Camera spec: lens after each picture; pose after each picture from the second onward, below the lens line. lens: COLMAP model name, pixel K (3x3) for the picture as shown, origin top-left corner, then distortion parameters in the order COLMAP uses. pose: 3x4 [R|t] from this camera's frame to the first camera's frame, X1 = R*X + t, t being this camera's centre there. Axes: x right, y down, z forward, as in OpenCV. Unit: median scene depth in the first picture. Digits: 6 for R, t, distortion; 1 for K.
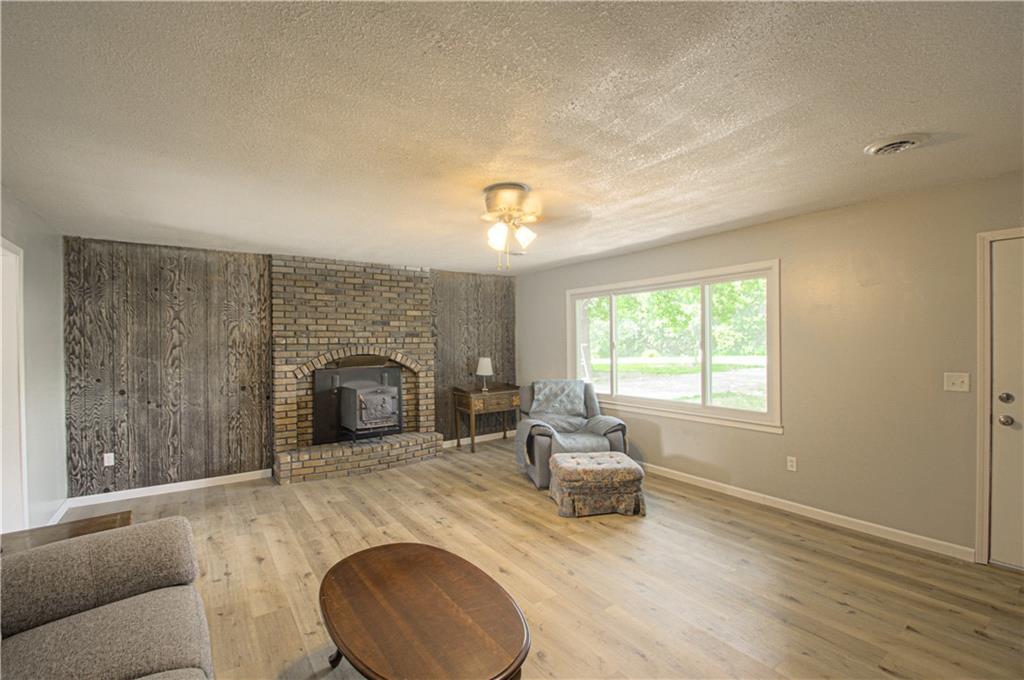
lens RADIAL K [[444.1, 0, 507.7], [0, 444.1, 343.9], [0, 0, 1]] dist [0.009079, -0.014044]
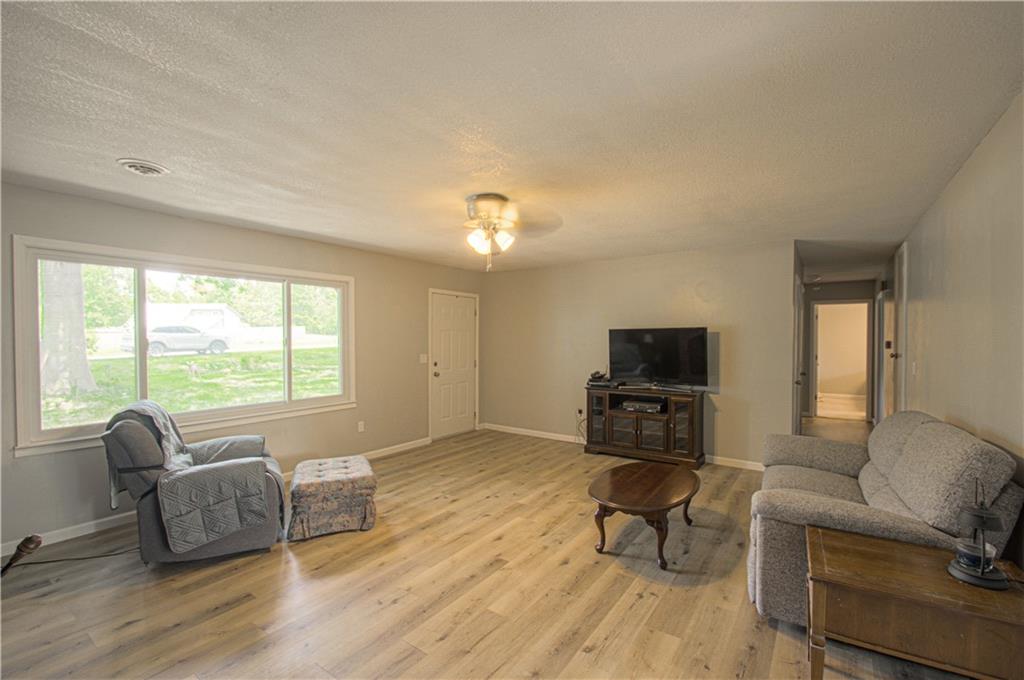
lens RADIAL K [[444.1, 0, 507.7], [0, 444.1, 343.9], [0, 0, 1]] dist [0.009079, -0.014044]
pose [[-0.328081, -0.004038, 0.944641, -0.646706], [0.009923, 0.999921, 0.007720, 0.003888], [-0.944598, 0.011907, -0.328015, 0.801999]]
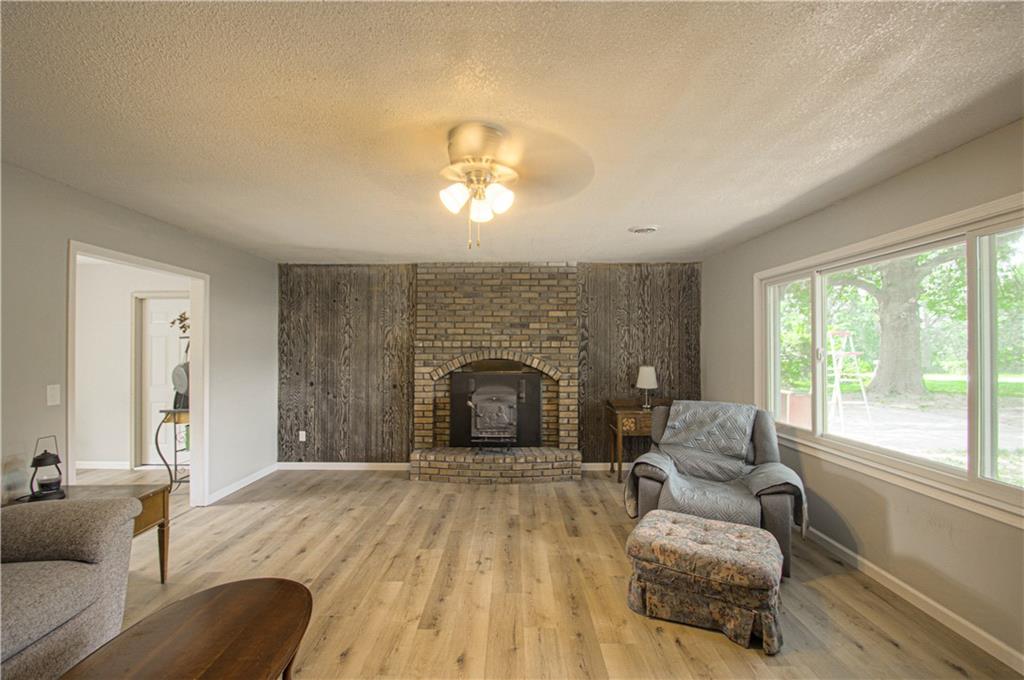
lens RADIAL K [[444.1, 0, 507.7], [0, 444.1, 343.9], [0, 0, 1]] dist [0.009079, -0.014044]
pose [[0.811834, 0.005602, -0.583862, 0.282489], [-0.011771, 0.999908, -0.006773, -0.002004], [0.583770, 0.012371, 0.811825, 0.266914]]
